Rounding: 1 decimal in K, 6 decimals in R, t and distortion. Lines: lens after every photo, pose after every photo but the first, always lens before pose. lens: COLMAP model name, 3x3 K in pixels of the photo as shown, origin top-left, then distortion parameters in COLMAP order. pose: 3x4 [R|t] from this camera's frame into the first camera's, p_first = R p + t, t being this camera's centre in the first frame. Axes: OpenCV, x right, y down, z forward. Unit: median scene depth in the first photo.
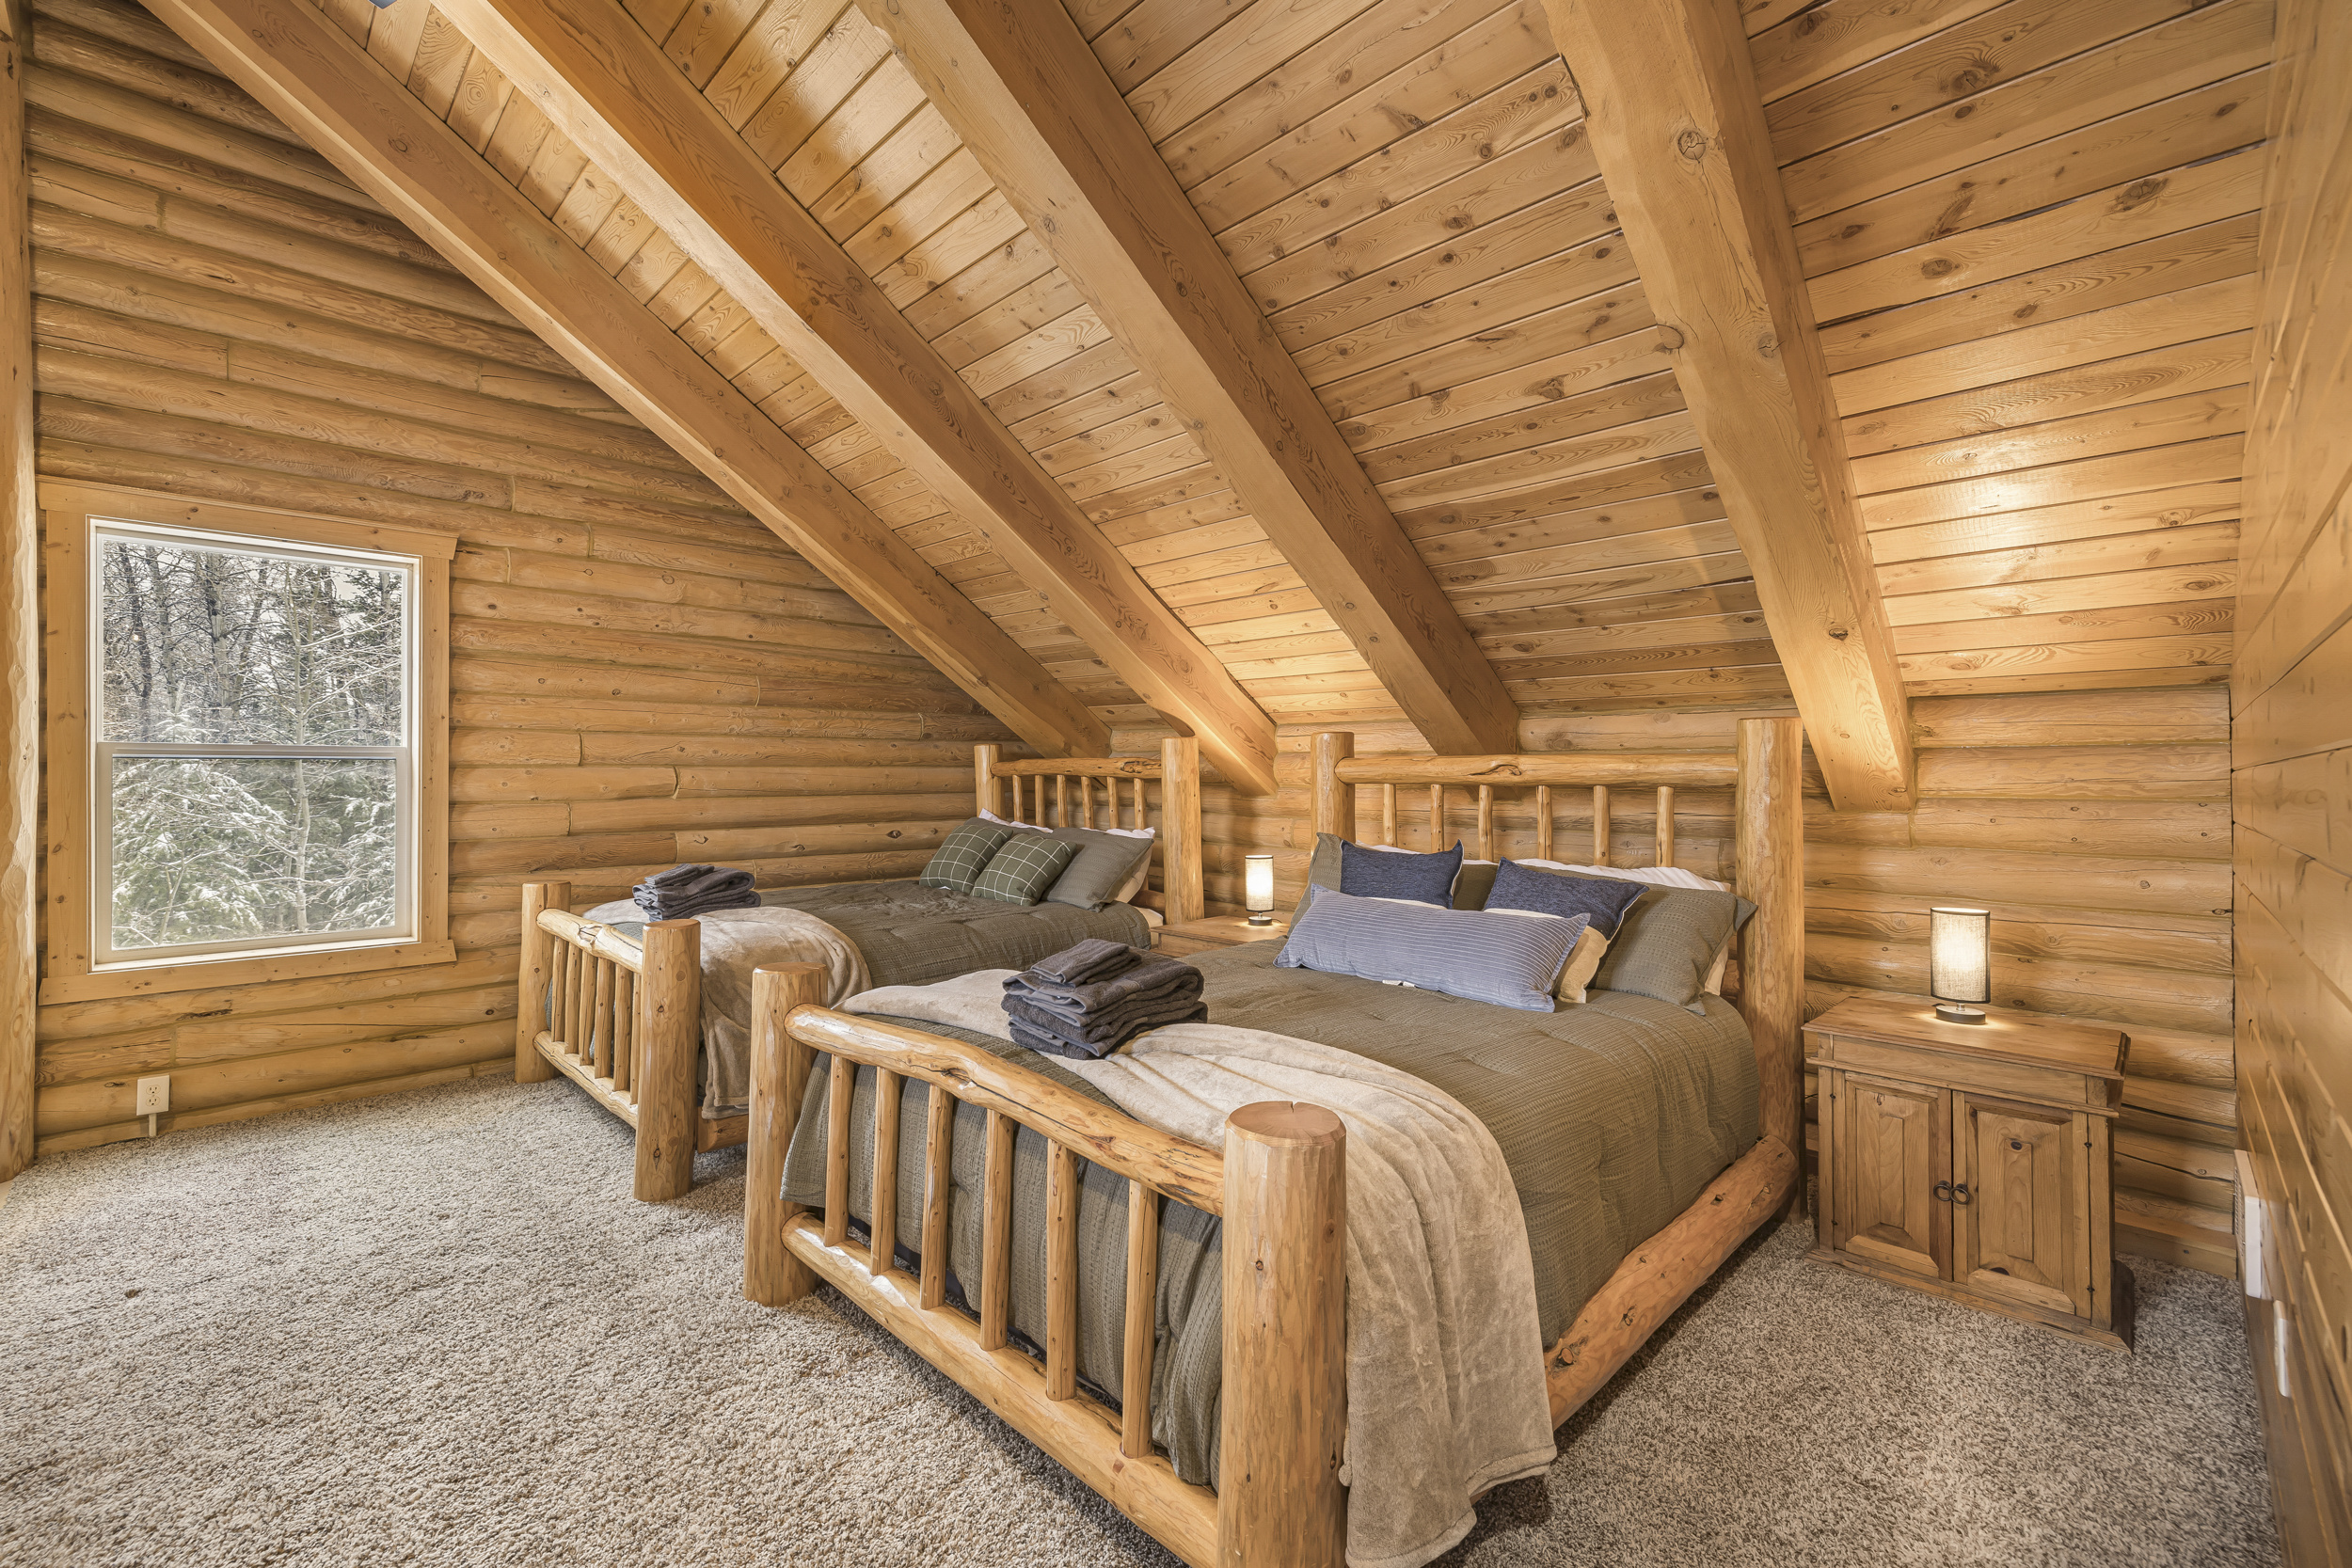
lens RADIAL K [[997.8, 0, 1174.0], [0, 997.8, 772.7], [0, 0, 1]] dist [0.002341, 0.000405]
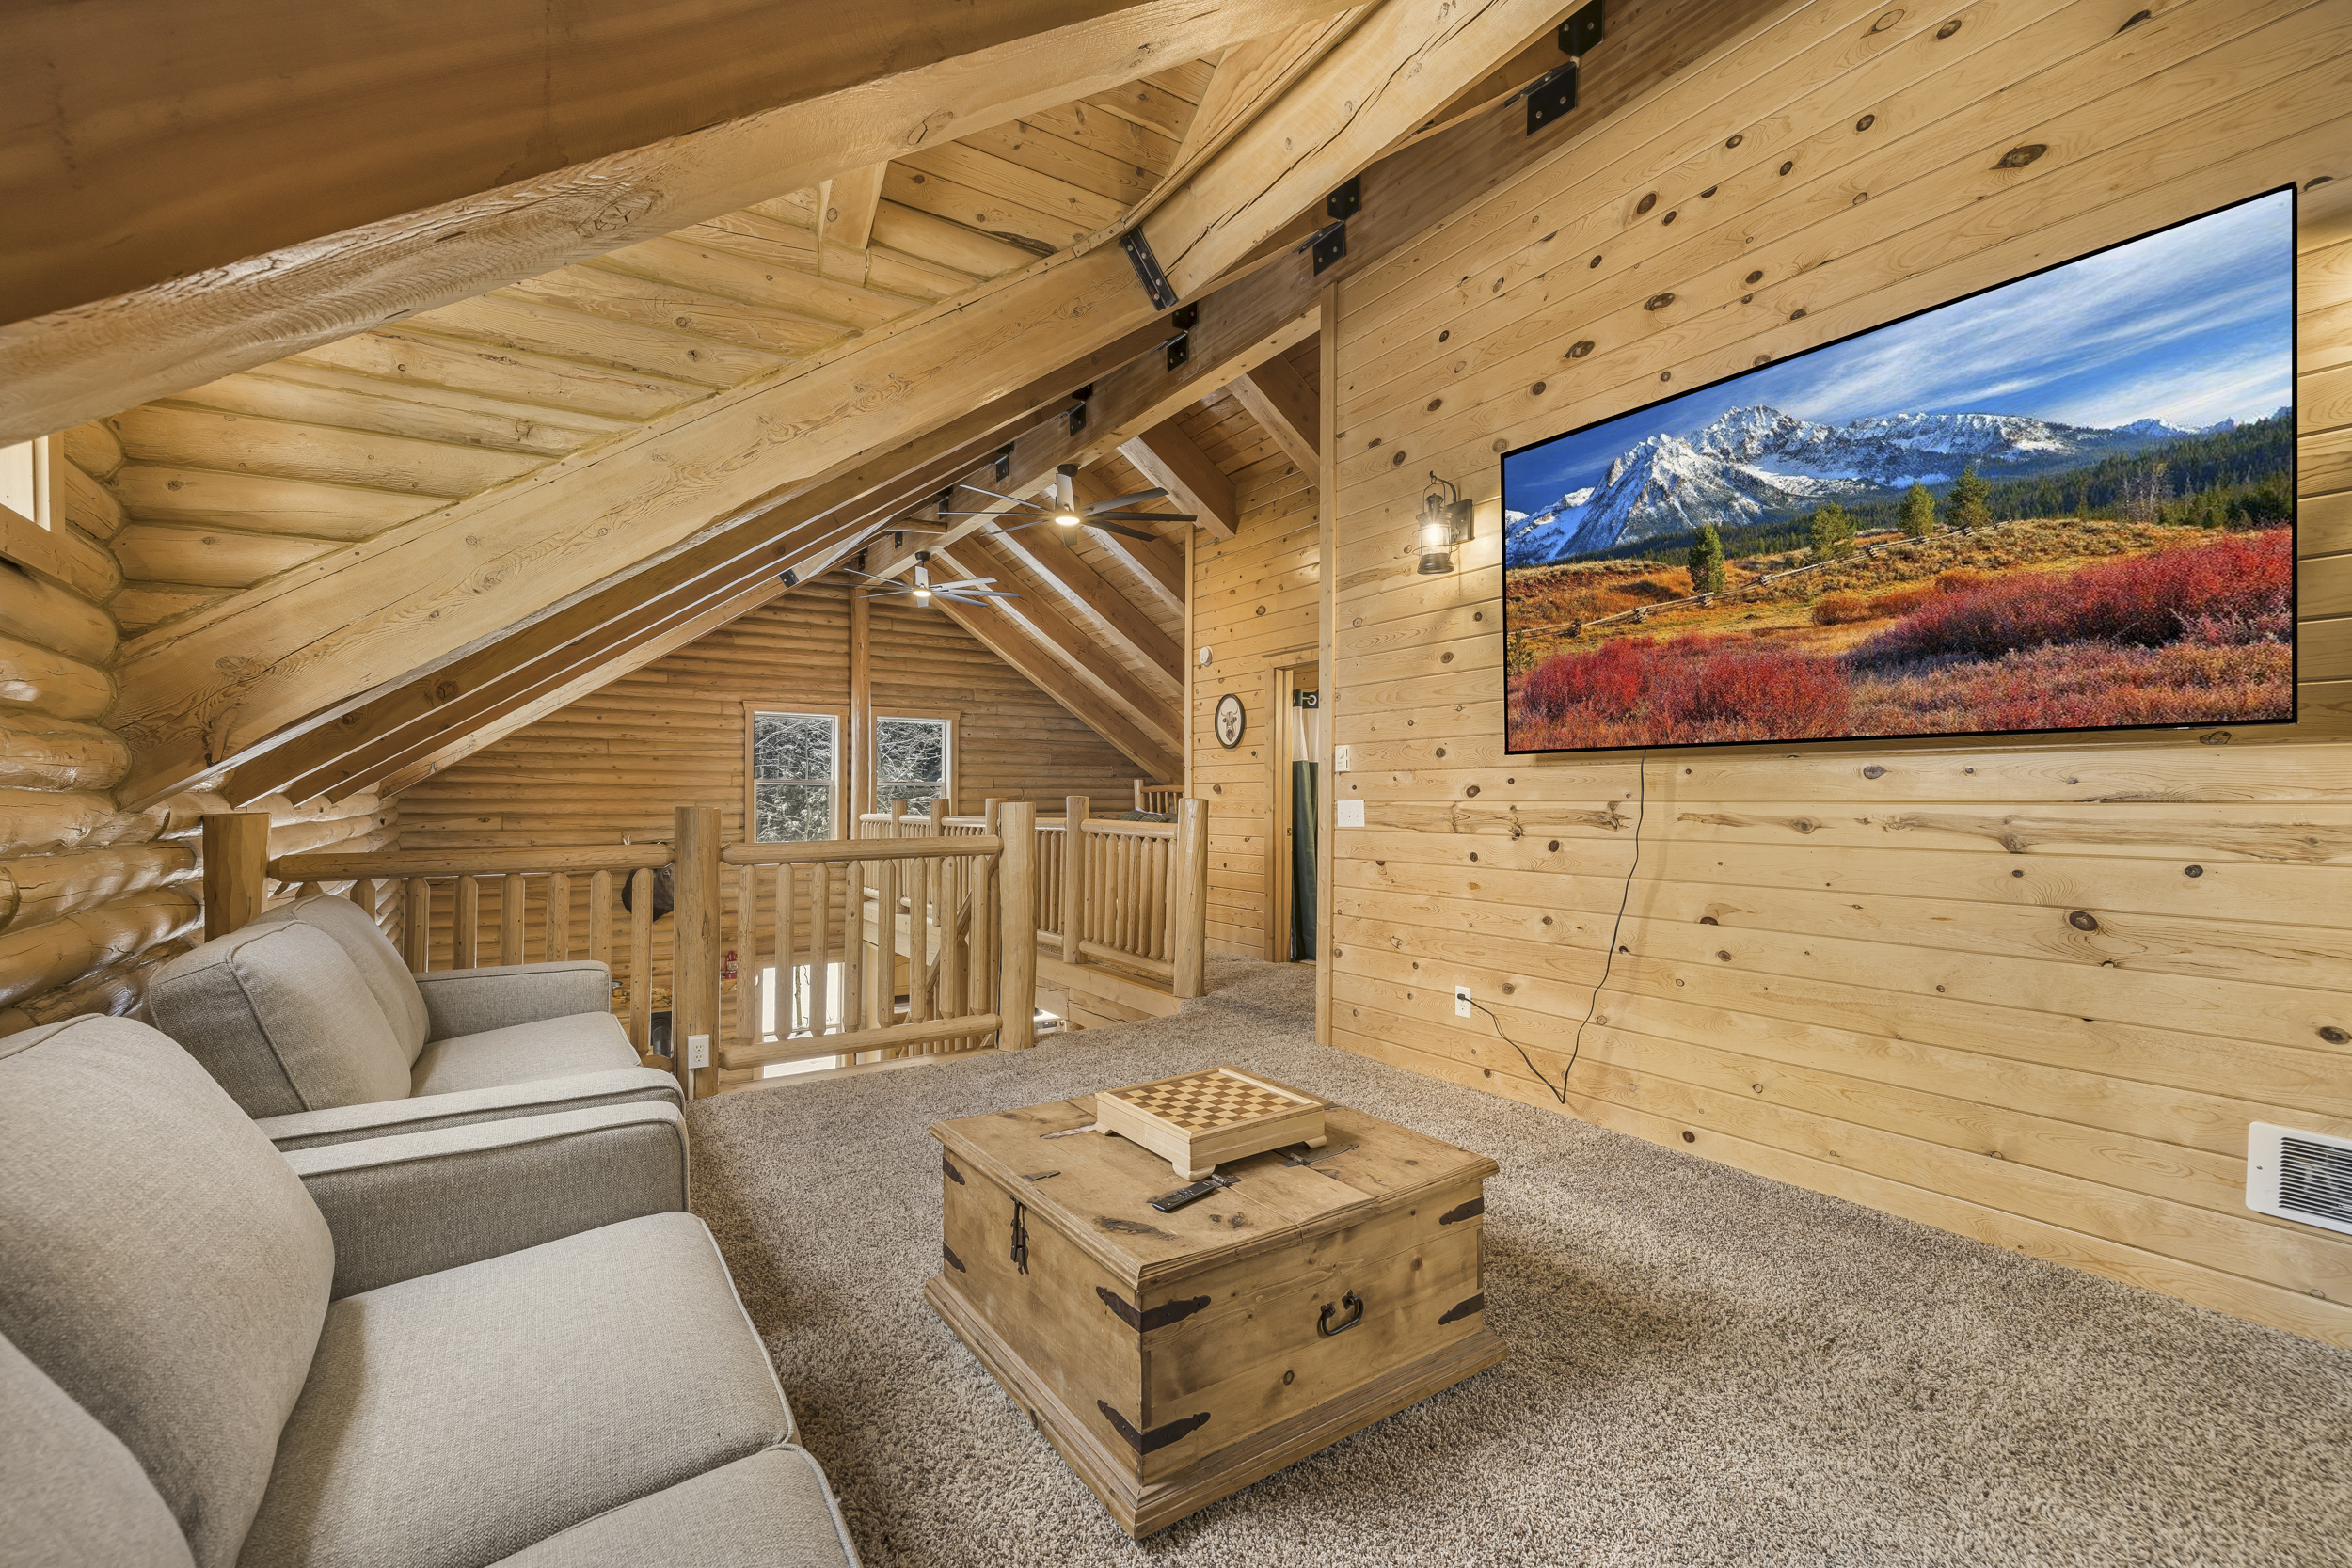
lens RADIAL K [[997.8, 0, 1173.3], [0, 997.8, 796.8], [0, 0, 1]] dist [0.002341, 0.000405]
pose [[0.980688, -0.000158, -0.195580, 0.435987], [0.000210, 1.000000, 0.000243, 0.016184], [0.195580, -0.000279, 0.980688, -1.594108]]
